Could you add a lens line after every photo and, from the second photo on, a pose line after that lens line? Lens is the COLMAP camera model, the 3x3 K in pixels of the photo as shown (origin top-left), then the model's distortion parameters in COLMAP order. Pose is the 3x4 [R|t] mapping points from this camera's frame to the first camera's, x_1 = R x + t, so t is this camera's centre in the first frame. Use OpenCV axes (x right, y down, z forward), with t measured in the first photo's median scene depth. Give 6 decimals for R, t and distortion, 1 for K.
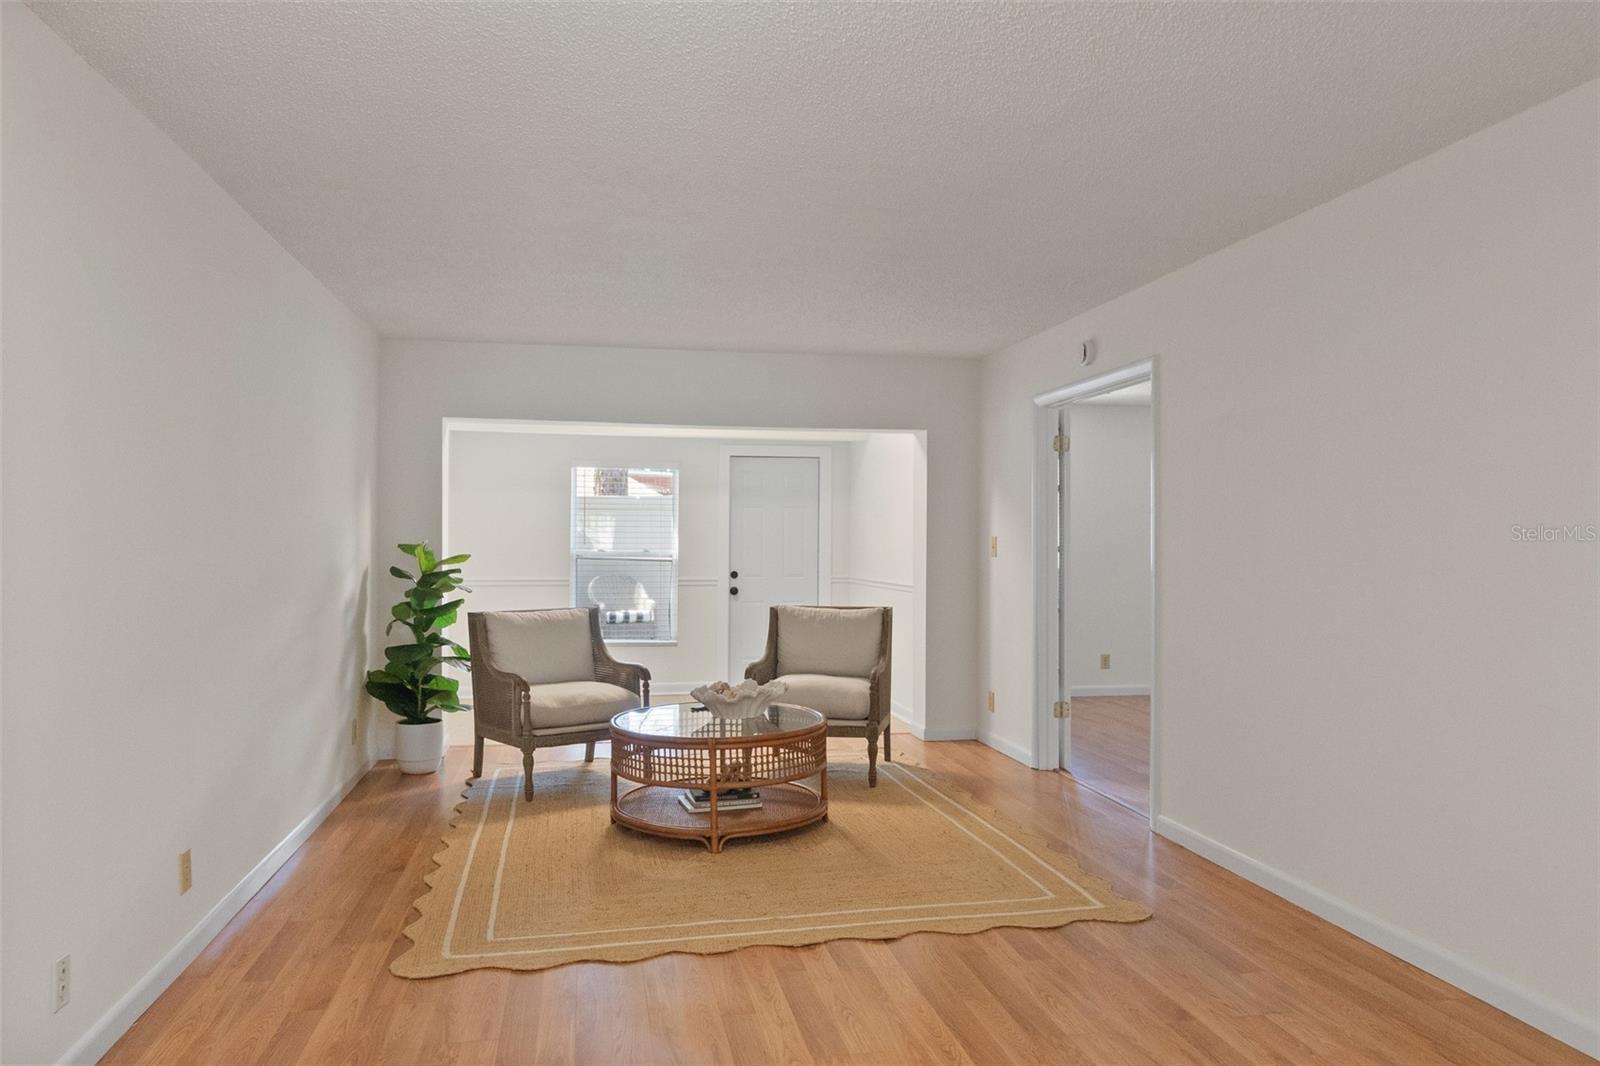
lens RADIAL K [[1094.5, 0, 800.2], [0, 1094.5, 535.4], [0, 0, 1]] dist [-0.002231, -0.000111]
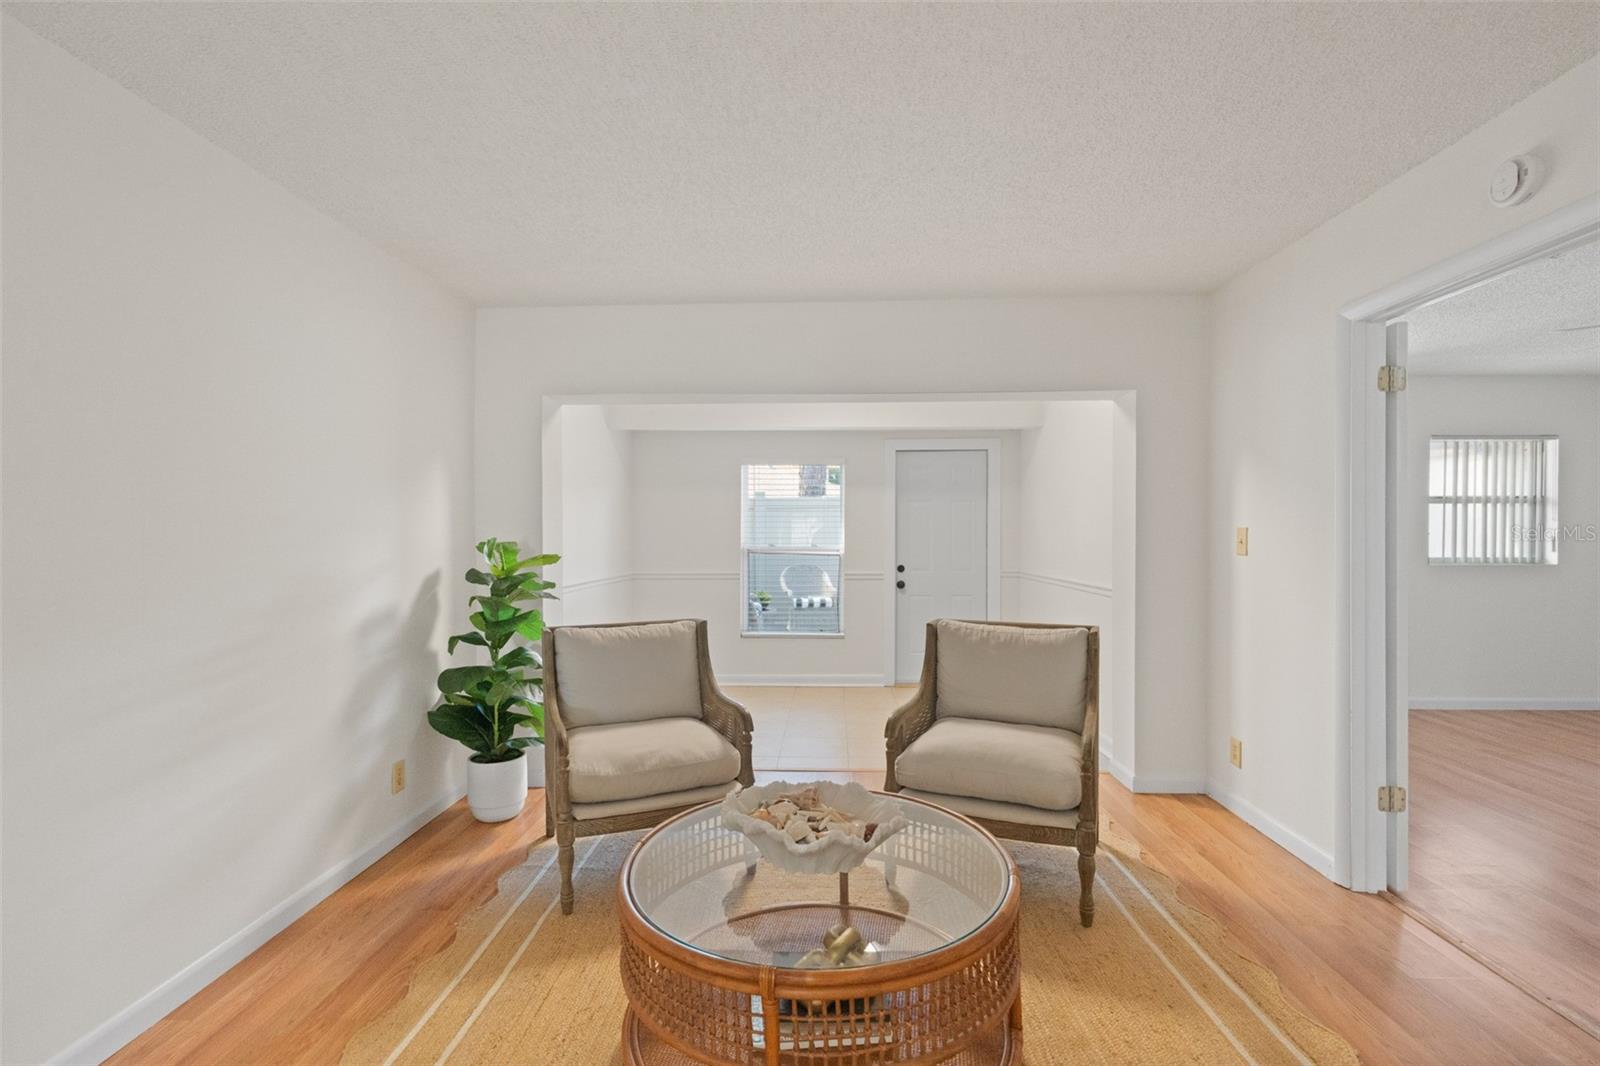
lens RADIAL K [[727.8, 0, 806.4], [0, 727.8, 546.3], [0, 0, 1]] dist [0.011263, -0.000130]
pose [[0.976260, -0.002426, -0.216588, 0.000336], [0.006757, 0.999792, 0.019258, 0.002393], [0.216496, -0.020264, 0.976073, 0.509386]]
